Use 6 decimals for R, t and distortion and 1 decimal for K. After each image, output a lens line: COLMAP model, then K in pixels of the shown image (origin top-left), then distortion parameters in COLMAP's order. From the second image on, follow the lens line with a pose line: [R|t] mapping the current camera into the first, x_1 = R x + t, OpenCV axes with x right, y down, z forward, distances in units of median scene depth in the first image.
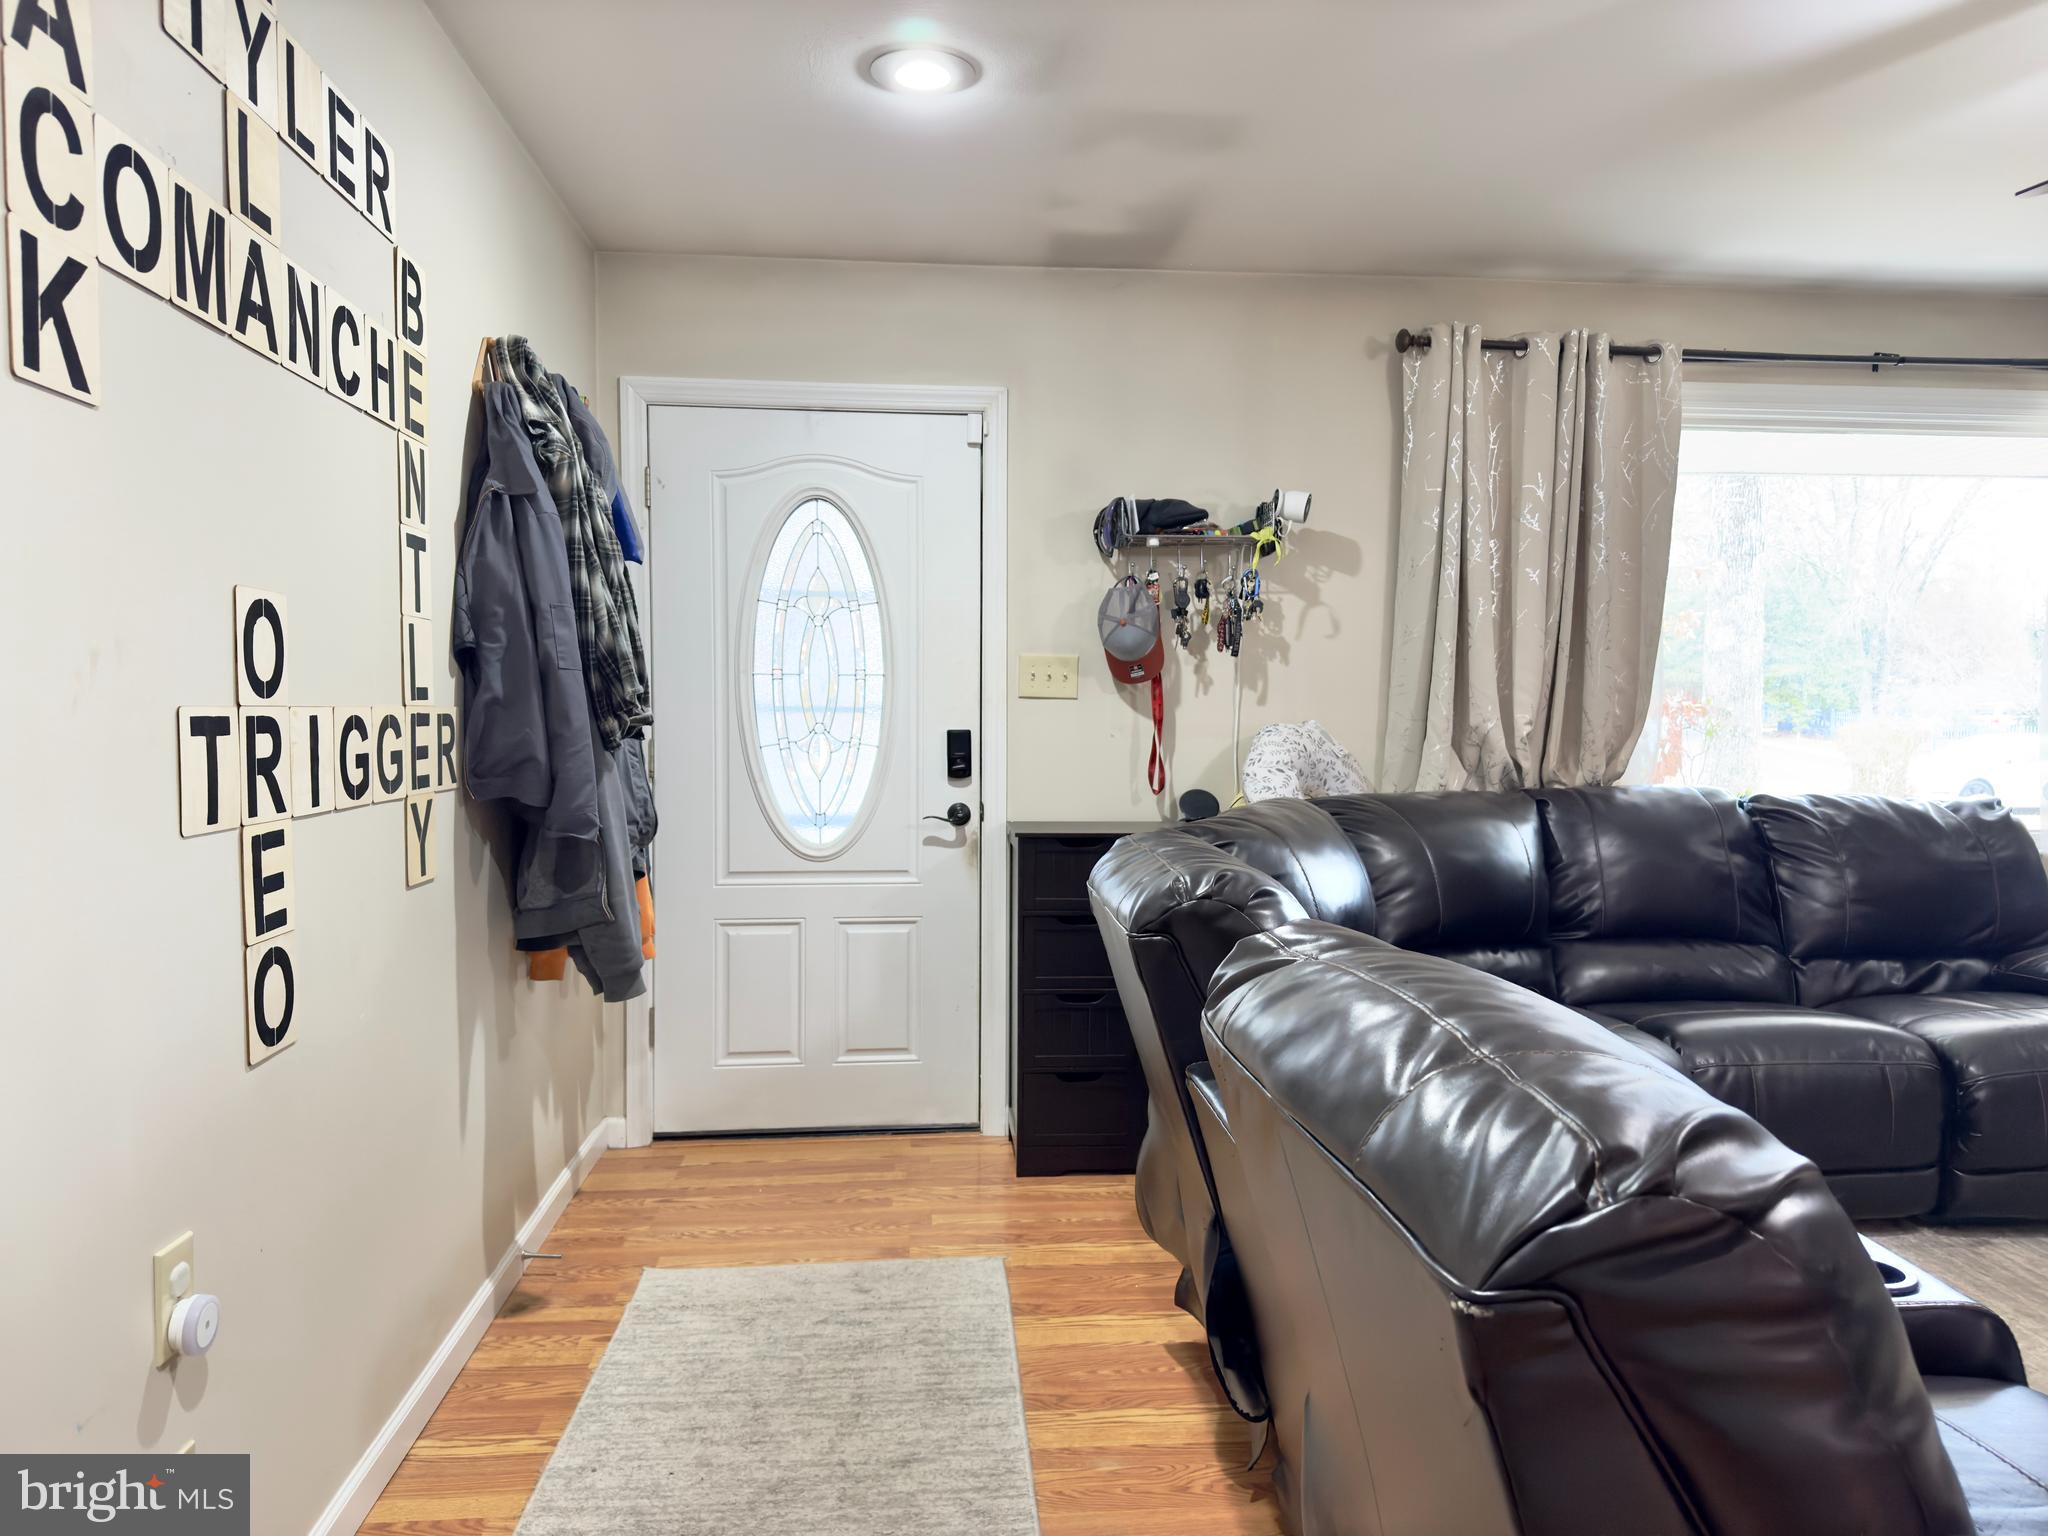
lens RADIAL K [[1459.1, 0, 1029.4], [0, 1459.1, 773.7], [0, 0, 1]] dist [0.023804, -0.013689]
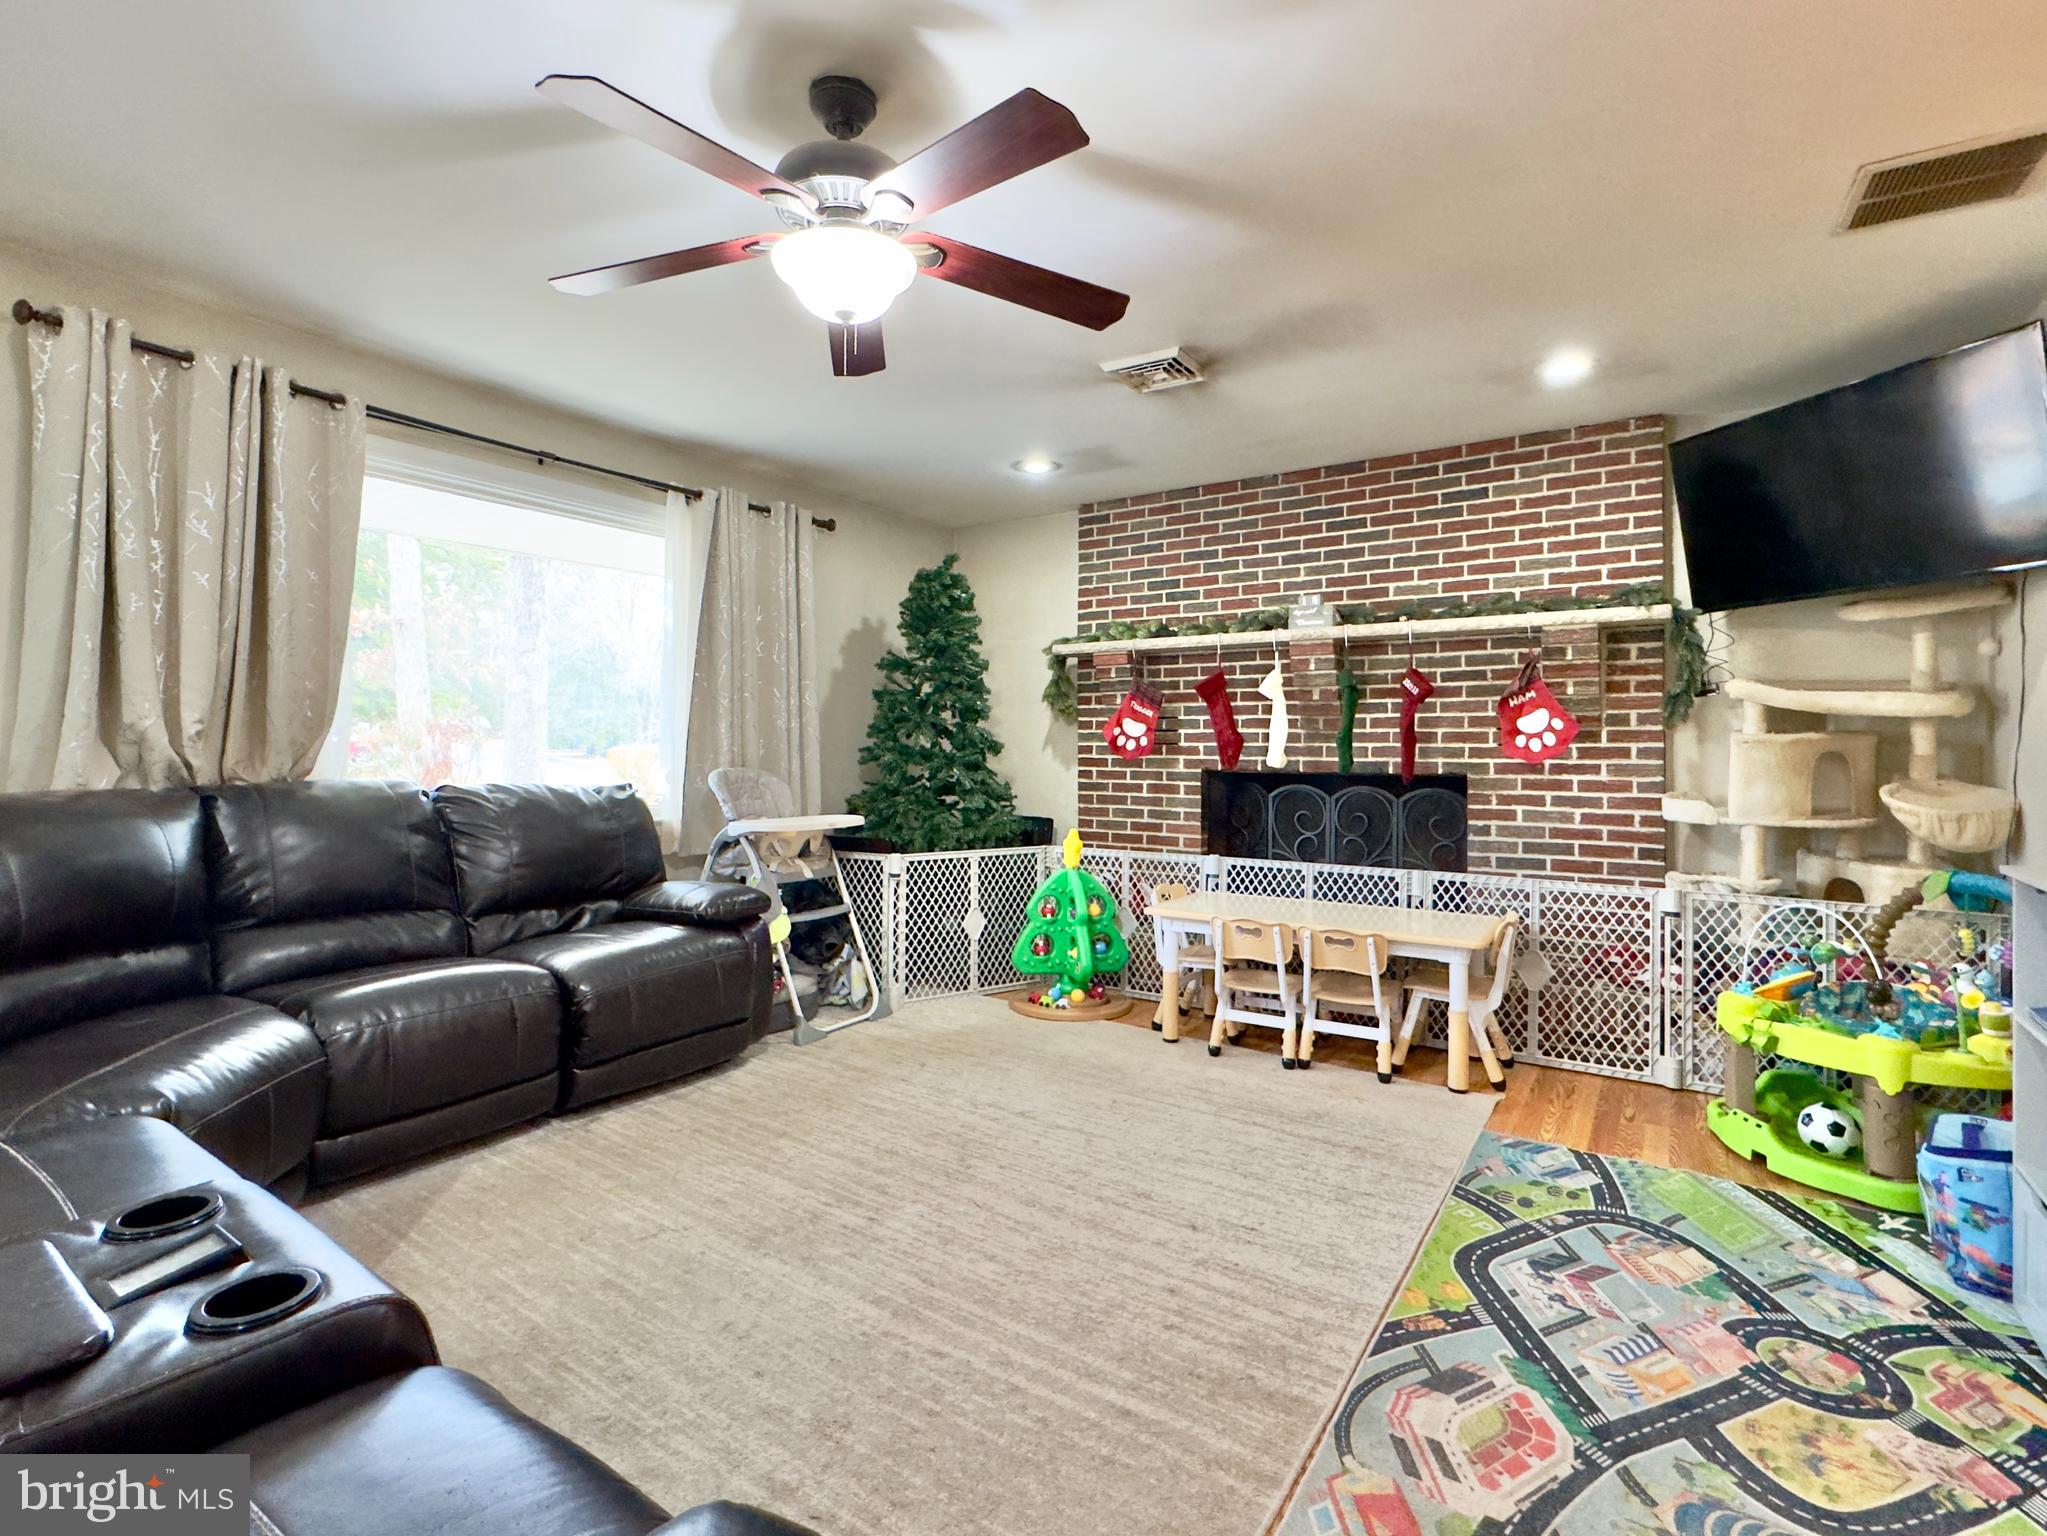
lens RADIAL K [[970.4, 0, 1016.2], [0, 970.4, 748.1], [0, 0, 1]] dist [-0.002612, -0.000373]
pose [[0.638938, 0.001218, 0.769257, 0.186733], [0.026825, 0.999355, -0.023864, 0.015843], [-0.768790, 0.035883, 0.638494, 0.124347]]
